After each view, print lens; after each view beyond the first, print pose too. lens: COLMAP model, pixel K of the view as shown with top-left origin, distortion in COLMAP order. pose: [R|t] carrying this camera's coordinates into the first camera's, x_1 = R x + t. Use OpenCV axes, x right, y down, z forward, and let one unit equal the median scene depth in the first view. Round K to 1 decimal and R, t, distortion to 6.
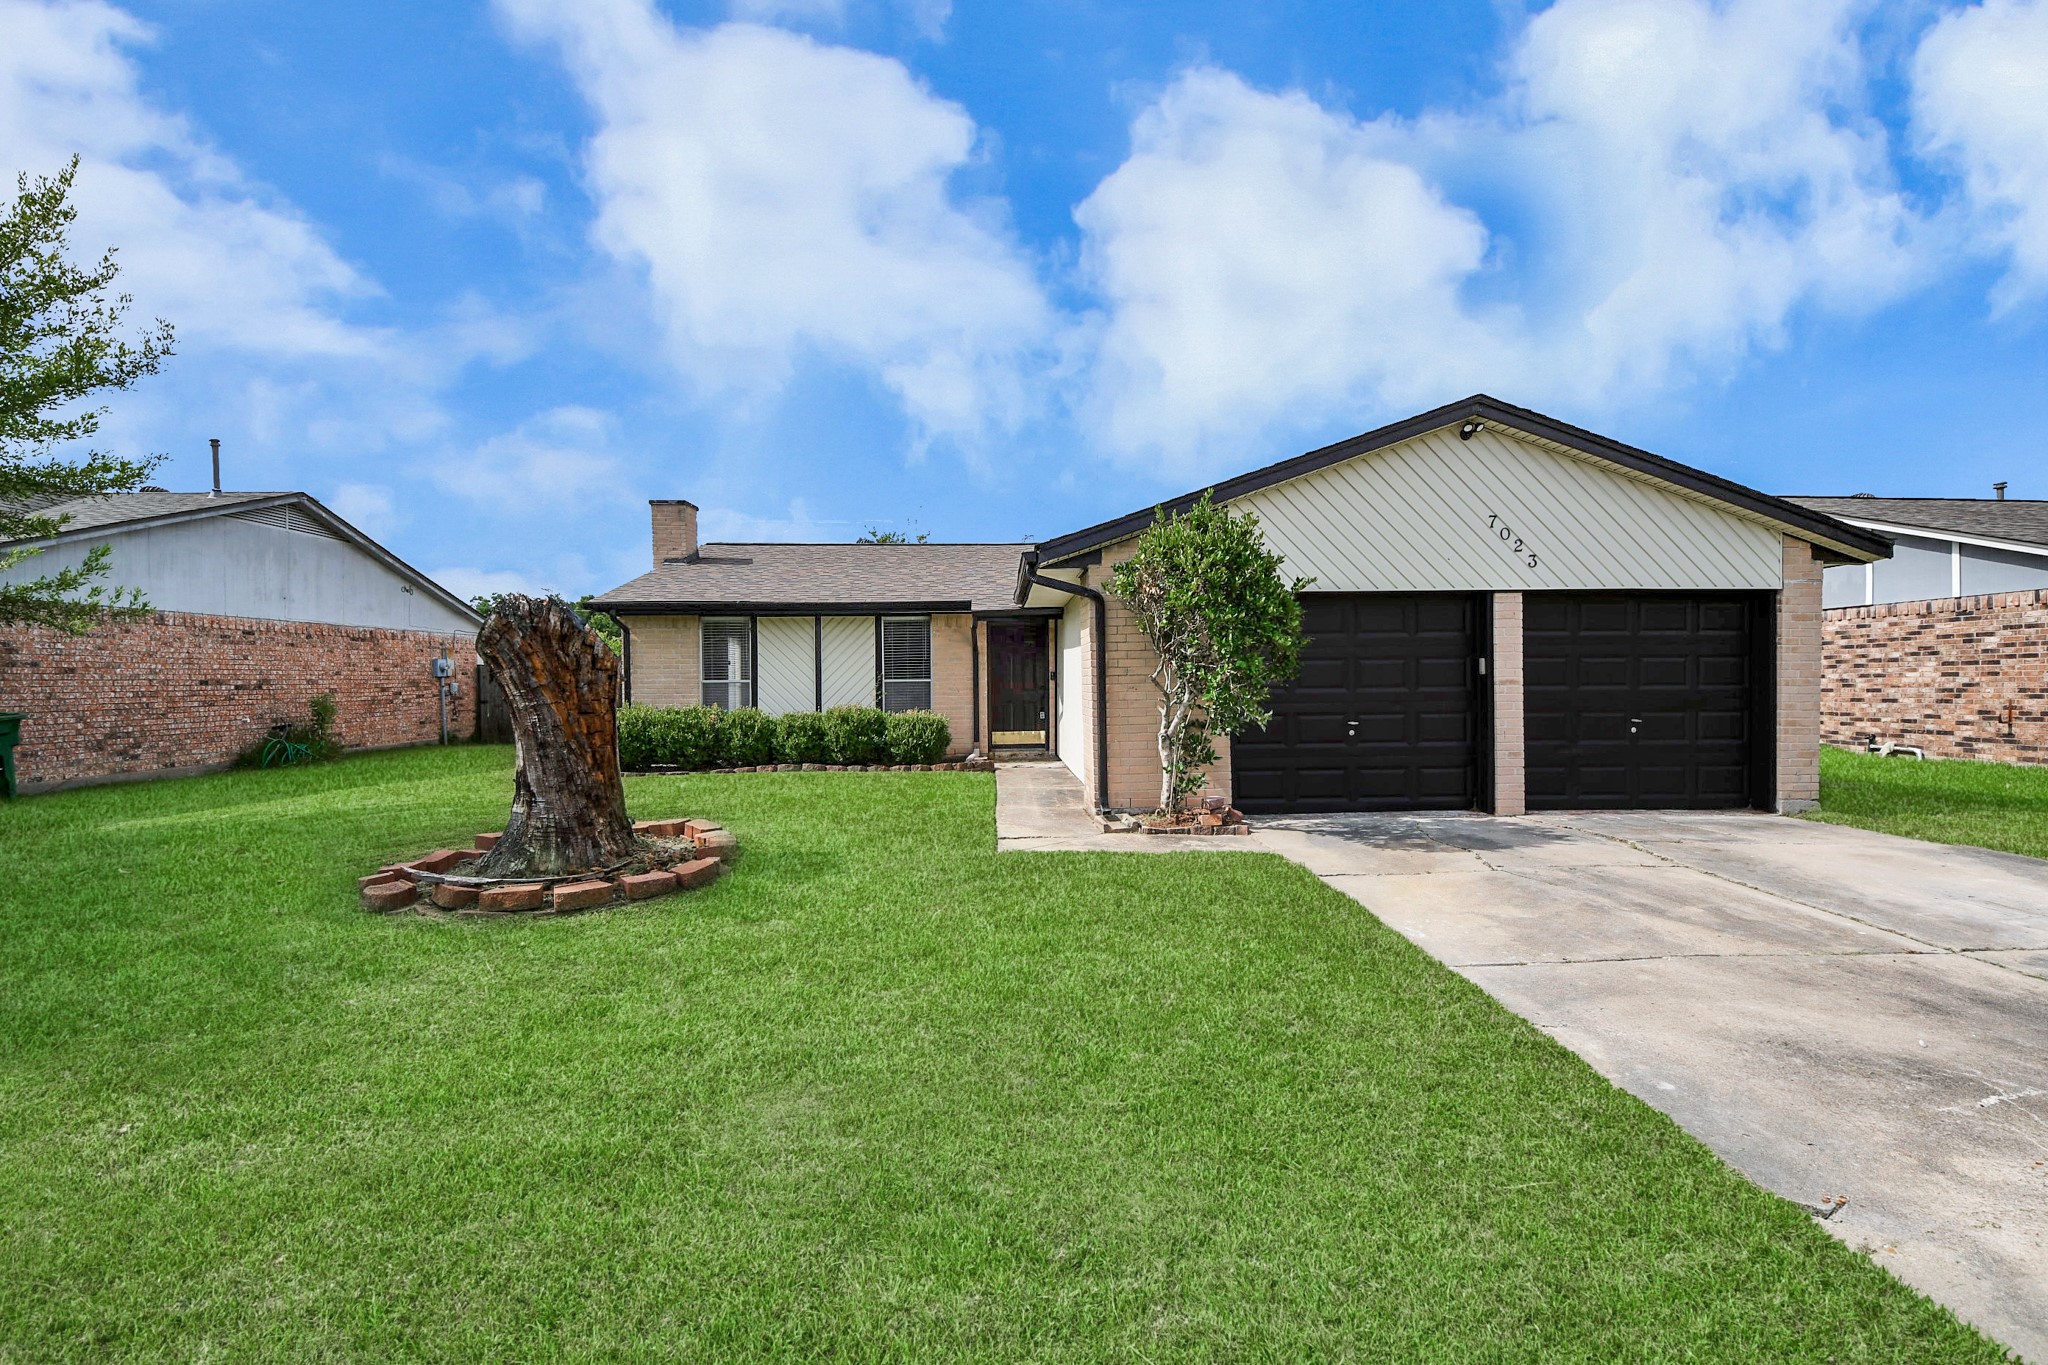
lens RADIAL K [[856.2, 0, 1024.0], [0, 856.2, 682.5], [0, 0, 1]] dist [-0.001632, -0.000237]
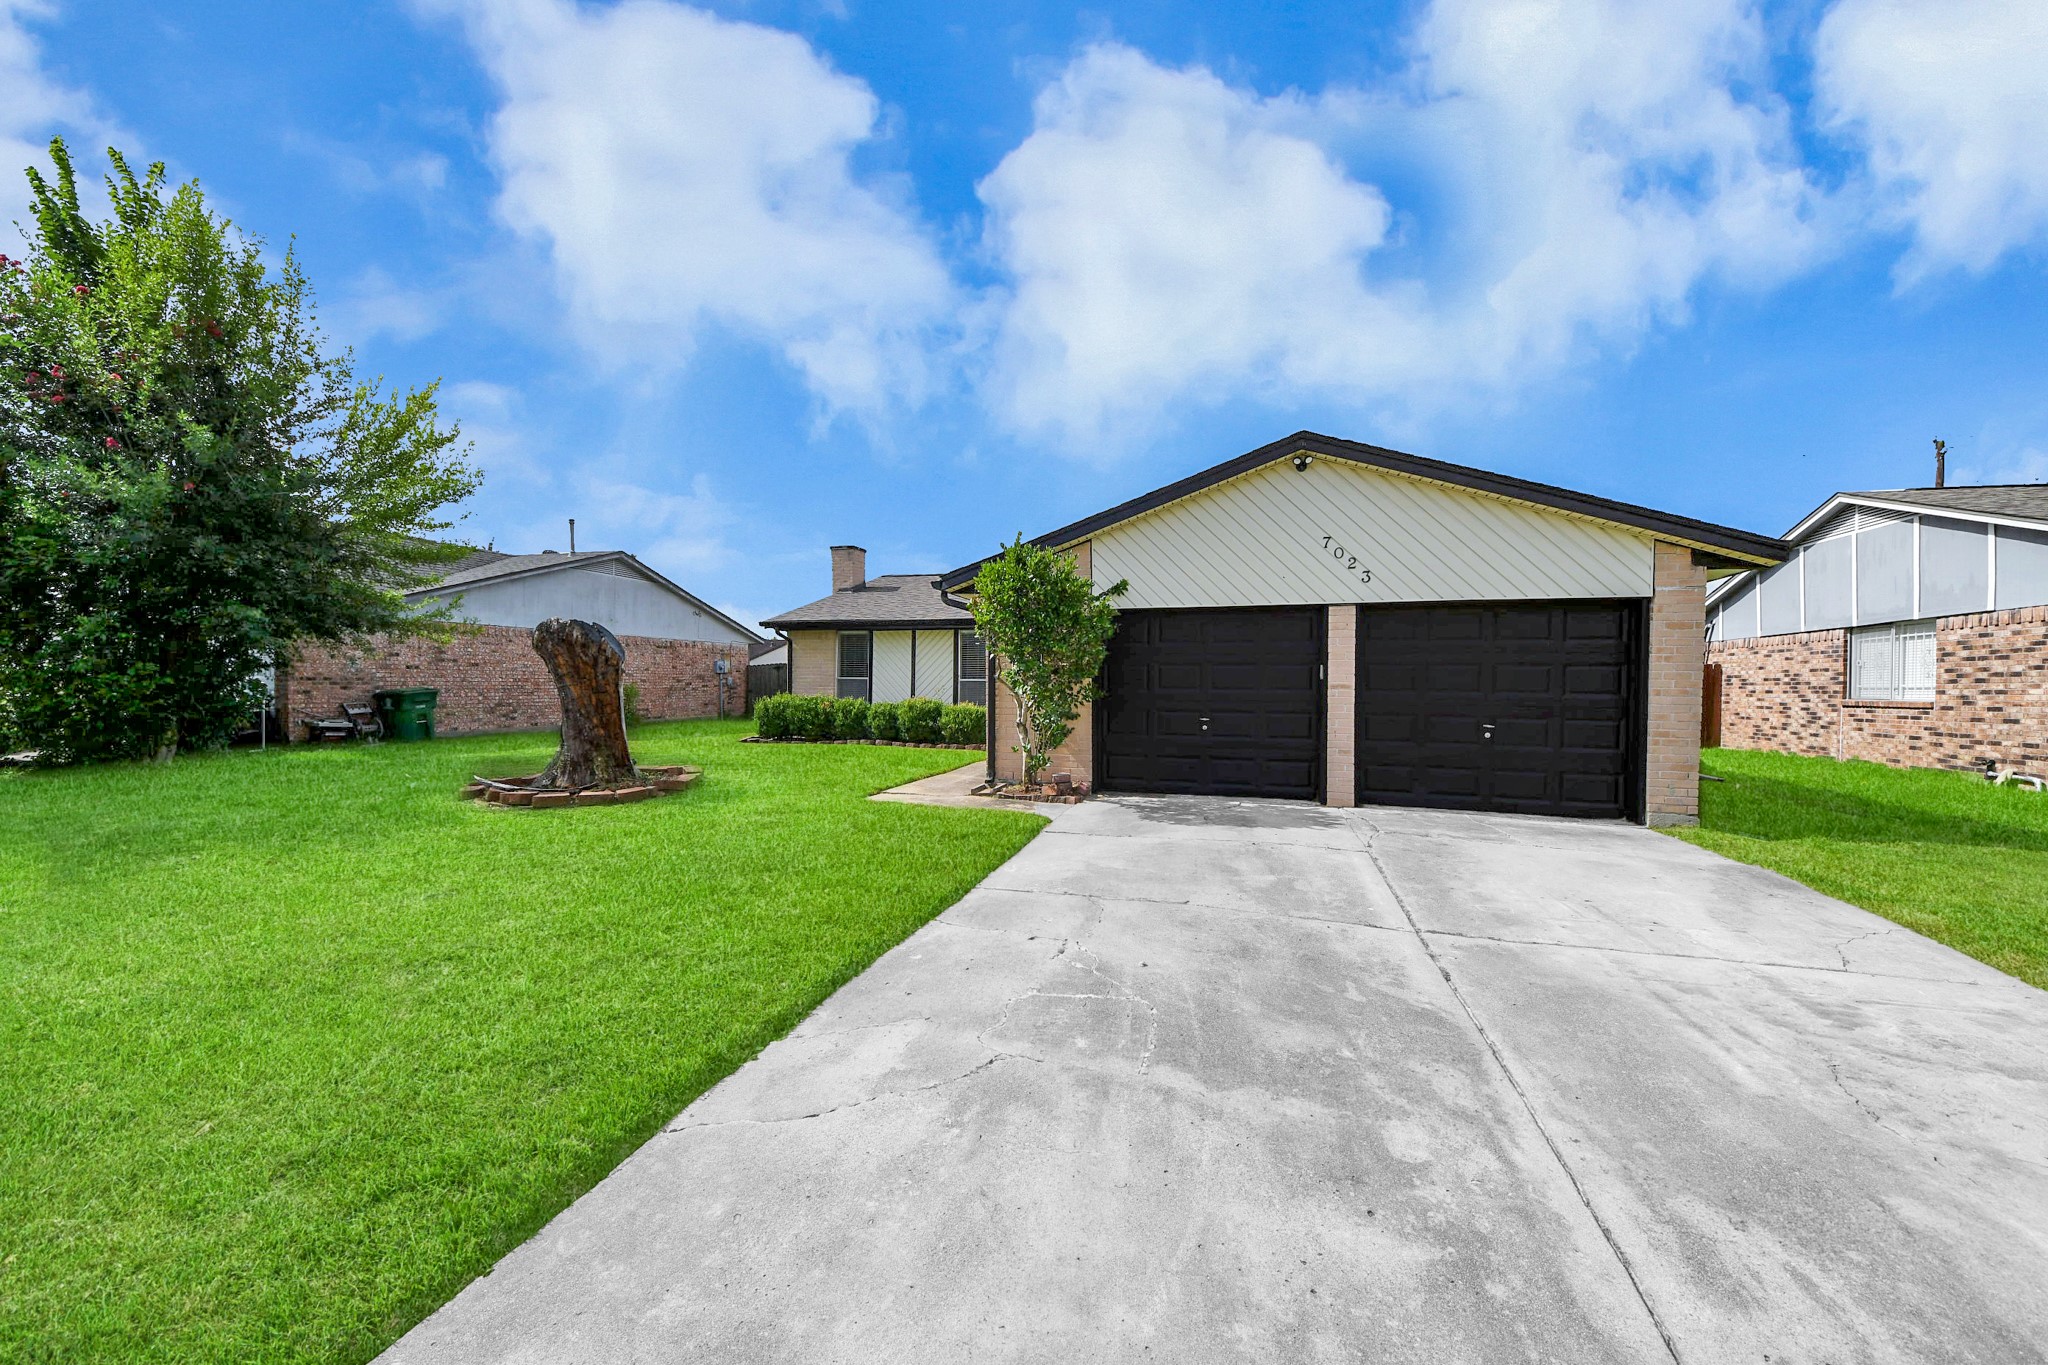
lens RADIAL K [[736.6, 0, 1024.0], [0, 736.6, 682.5], [0, 0, 1]] dist [0.026188, -0.016345]
pose [[0.944974, 0.017492, -0.326678, 0.341896], [-0.019092, 0.999816, -0.001691, 0.002492], [0.326589, 0.007835, 0.945134, -0.026680]]
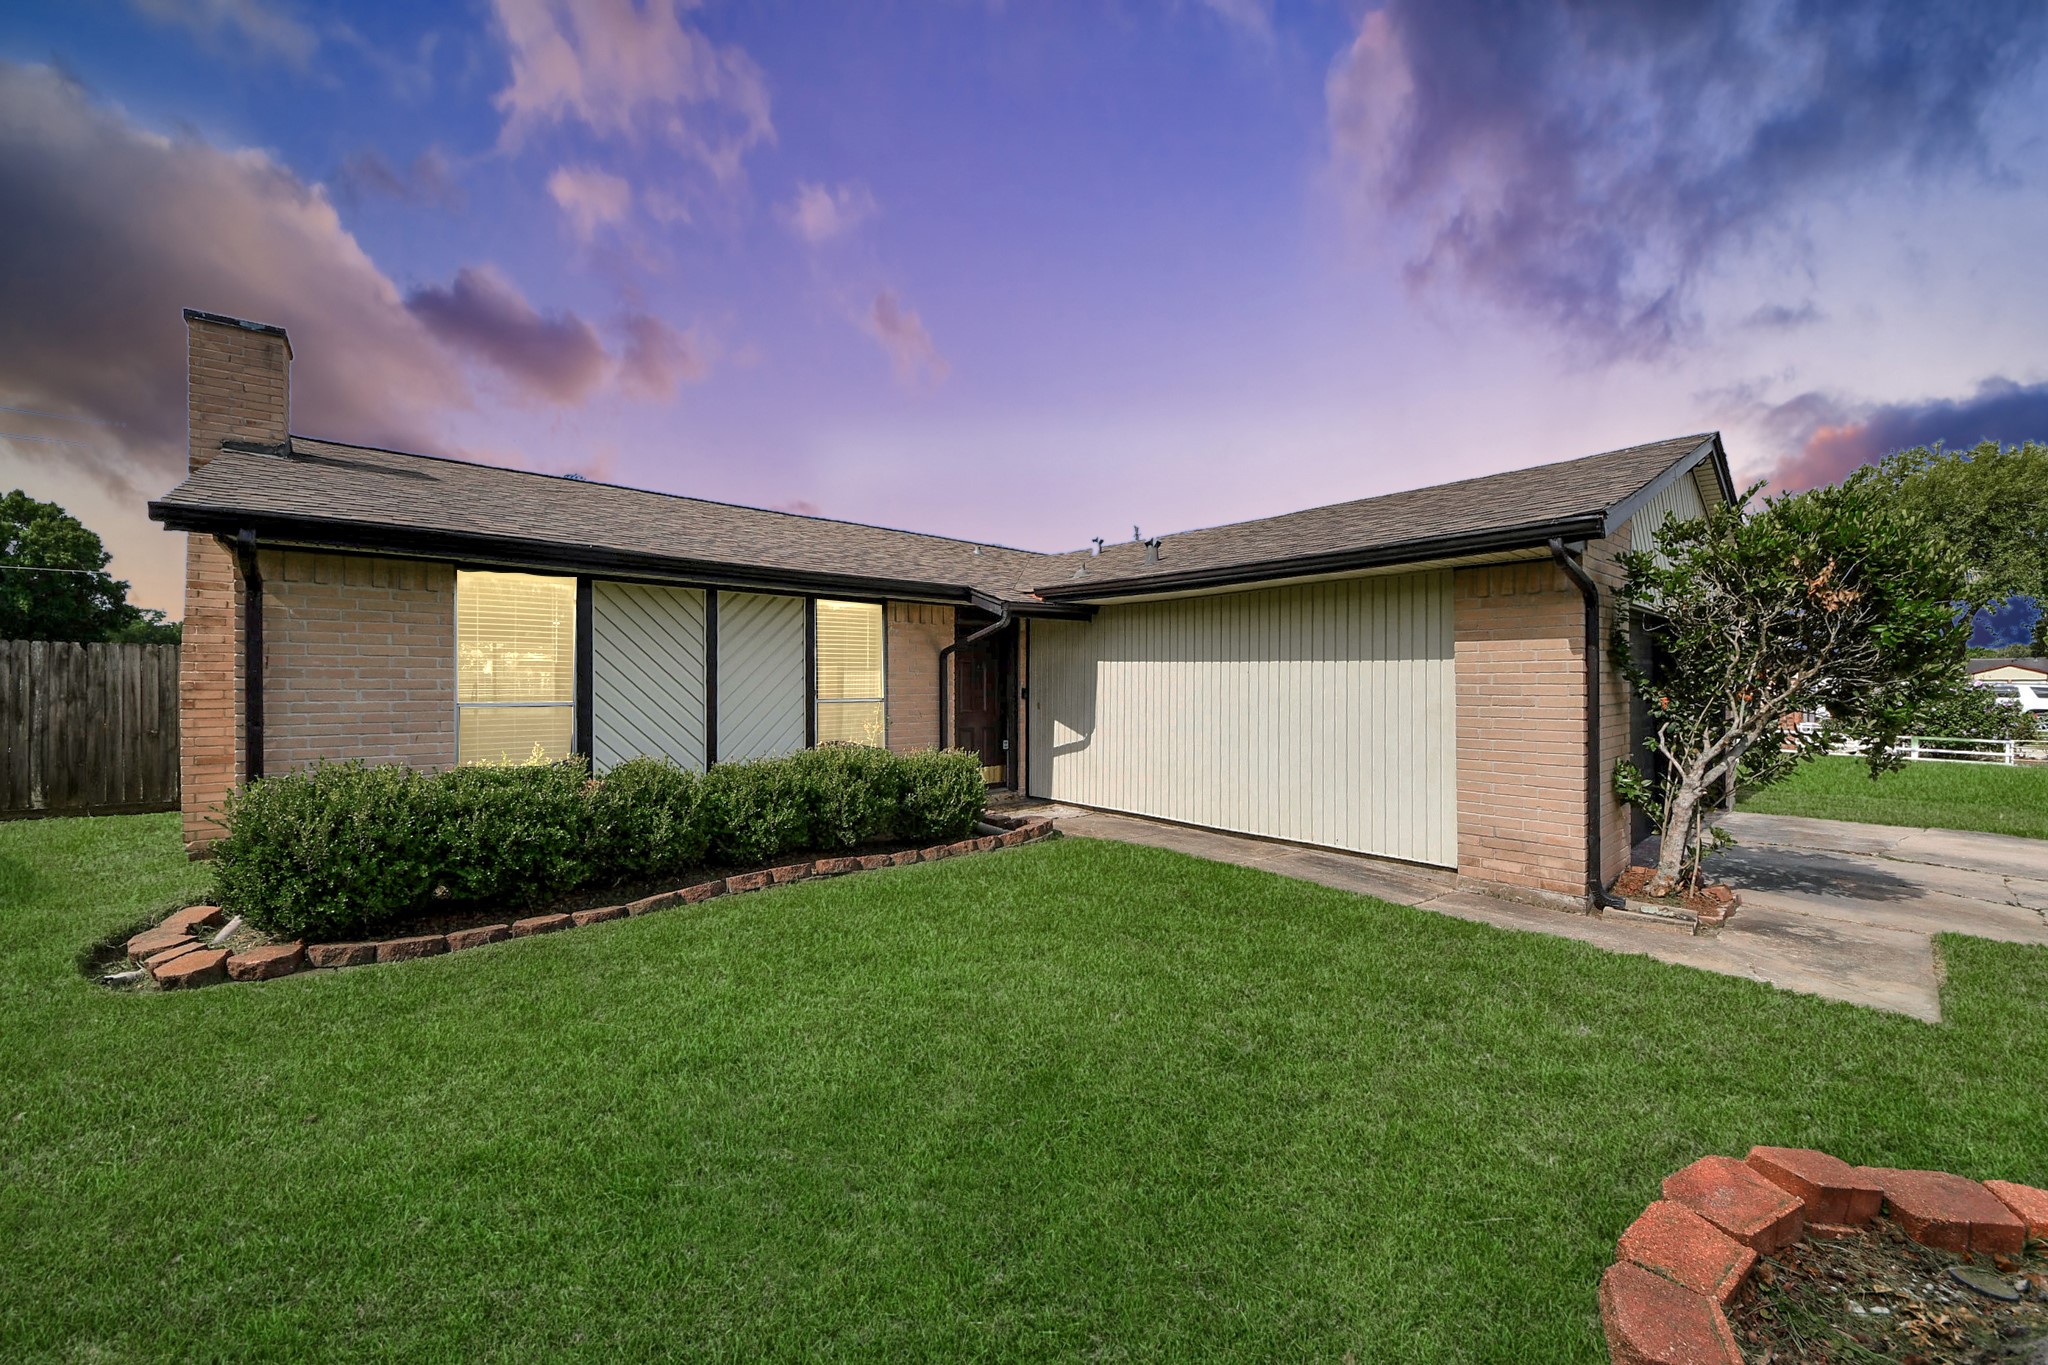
lens RADIAL K [[760.4, 0, 1017.6], [0, 760.4, 677.4], [0, 0, 1]] dist [0.000464, -0.000088]
pose [[0.784746, 0.012733, 0.619687, -0.458575], [-0.004430, 0.999879, -0.014935, -0.013374], [-0.619802, 0.008975, 0.784707, 0.549714]]
